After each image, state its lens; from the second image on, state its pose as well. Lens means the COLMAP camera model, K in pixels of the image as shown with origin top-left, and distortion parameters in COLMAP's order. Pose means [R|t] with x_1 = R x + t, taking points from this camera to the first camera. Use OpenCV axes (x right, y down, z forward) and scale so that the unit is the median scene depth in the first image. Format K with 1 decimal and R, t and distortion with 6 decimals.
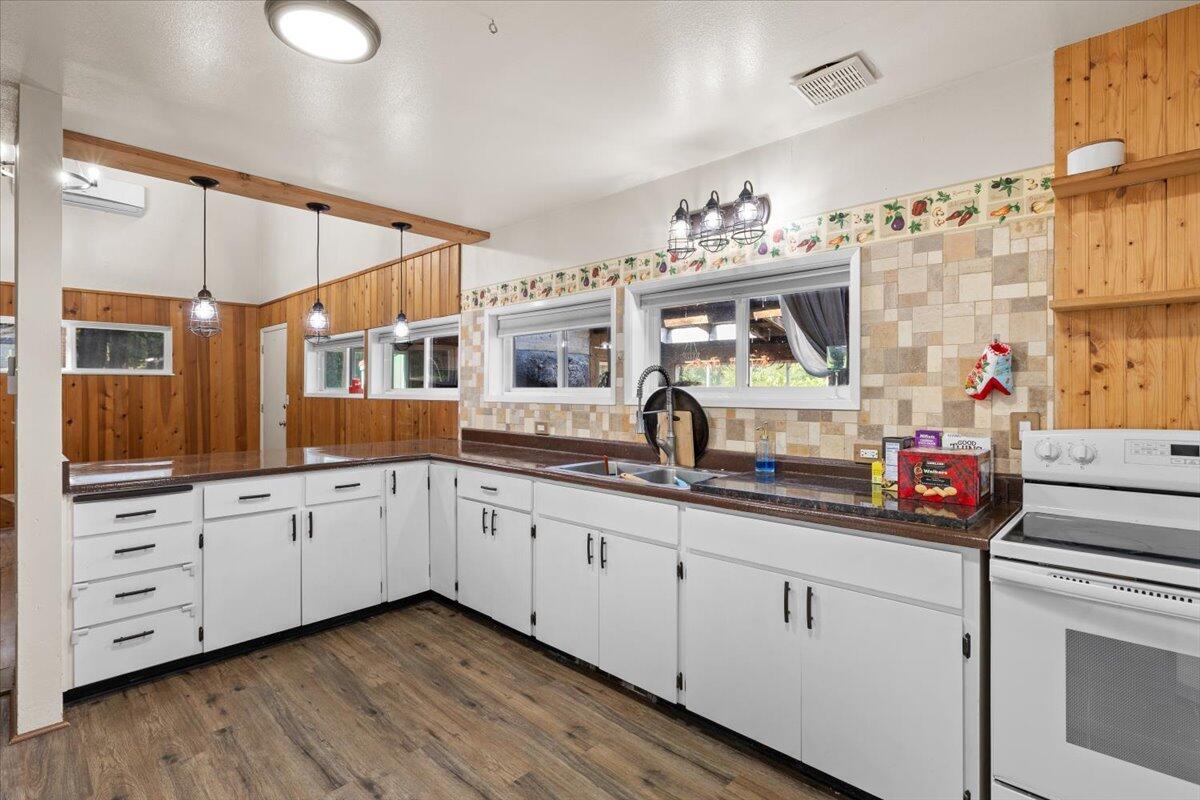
lens RADIAL K [[565.2, 0, 603.3], [0, 565.2, 392.4], [0, 0, 1]] dist [-0.005765, 0.002070]
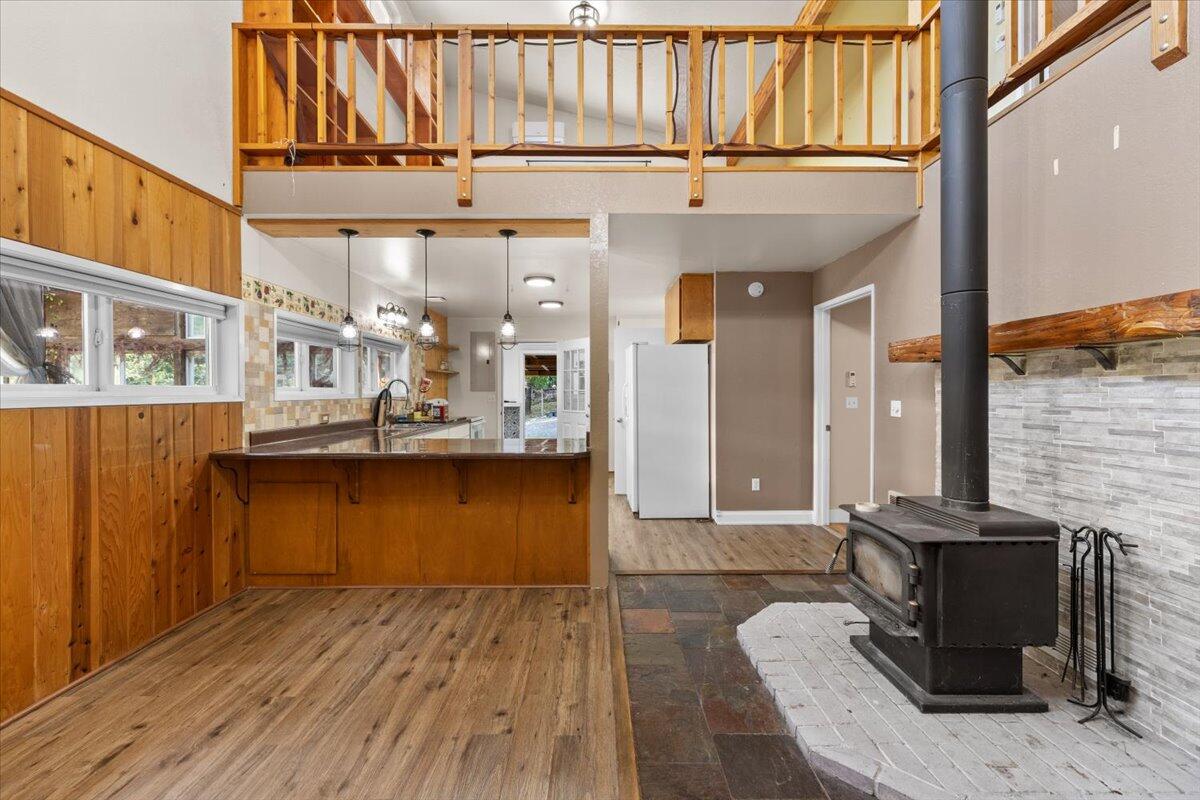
lens RADIAL K [[565.2, 0, 601.4], [0, 565.2, 395.7], [0, 0, 1]] dist [-0.005765, 0.002070]
pose [[-0.686472, -0.012058, 0.727057, -1.287070], [-0.005388, 0.999919, 0.011496, -0.007138], [-0.727137, 0.003975, -0.686481, 1.227725]]
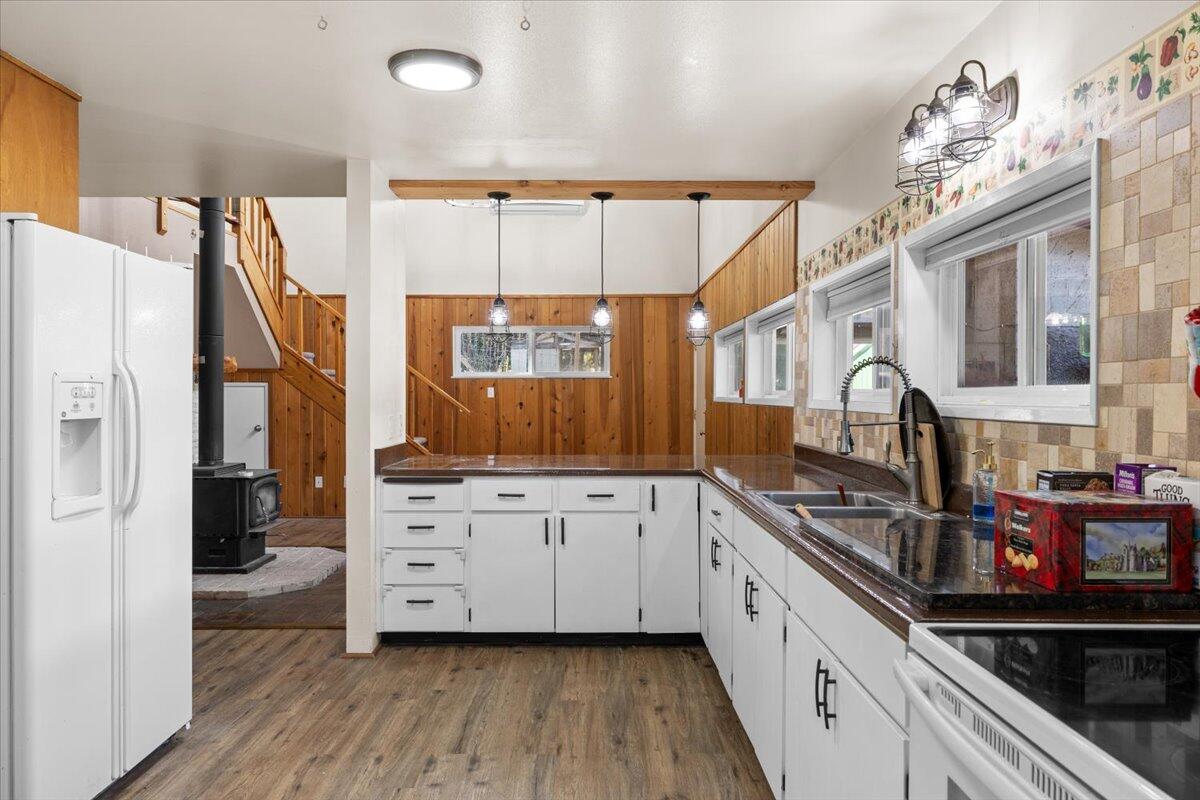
lens RADIAL K [[837.9, 0, 600.2], [0, 837.9, 403.7], [0, 0, 1]] dist [-0.013082, 0.009928]
pose [[0.696406, 0.008468, -0.717598, 0.629413], [-0.003382, 0.999958, 0.008518, 0.002951], [0.717640, -0.003505, 0.696406, 0.048078]]
